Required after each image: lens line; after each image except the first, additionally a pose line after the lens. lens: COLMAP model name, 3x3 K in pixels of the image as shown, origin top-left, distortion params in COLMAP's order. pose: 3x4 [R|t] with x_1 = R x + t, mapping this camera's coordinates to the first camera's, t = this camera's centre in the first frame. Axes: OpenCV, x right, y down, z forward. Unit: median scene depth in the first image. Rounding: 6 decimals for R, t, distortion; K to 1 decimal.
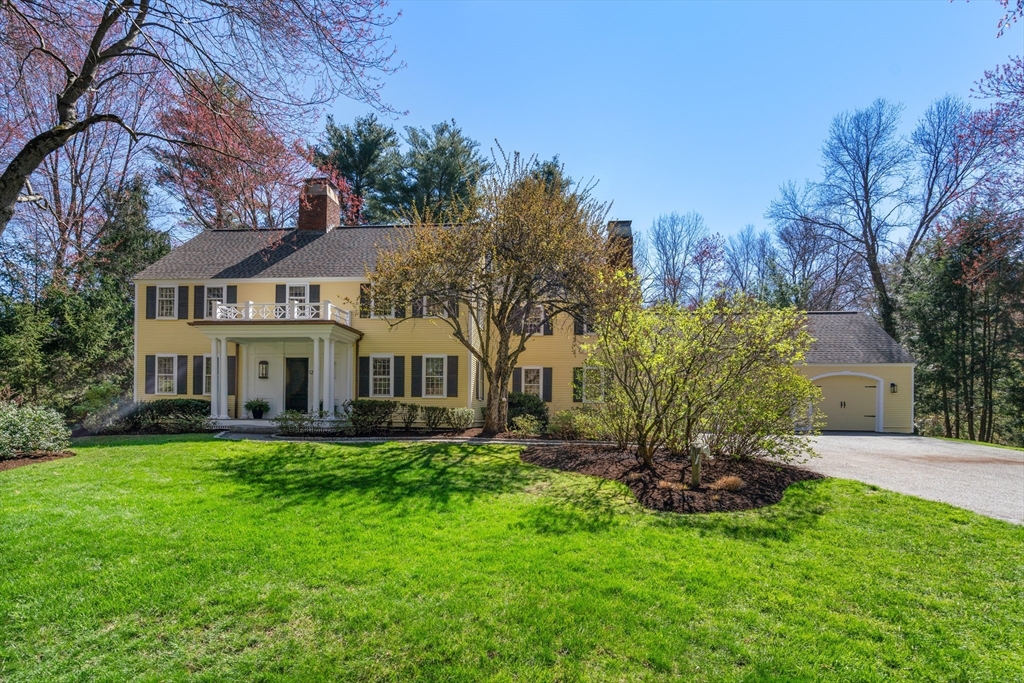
lens RADIAL K [[499.0, 0, 505.3], [0, 499.0, 411.2], [0, 0, 1]] dist [-0.001113, -0.000183]
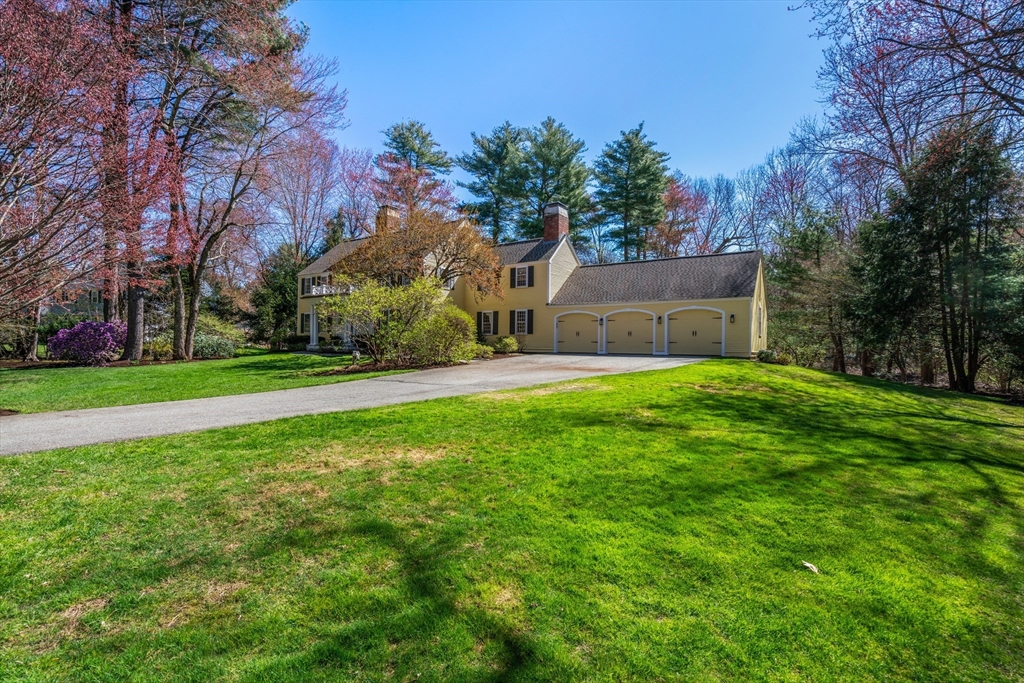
lens RADIAL K [[471.7, 0, 513.1], [0, 471.7, 339.5], [0, 0, 1]] dist [0.000513, 0.001123]
pose [[0.874067, -0.007603, -0.485746, 1.015258], [-0.000291, 0.999869, -0.016173, 0.023422], [0.485806, 0.014277, 0.873950, -0.247915]]
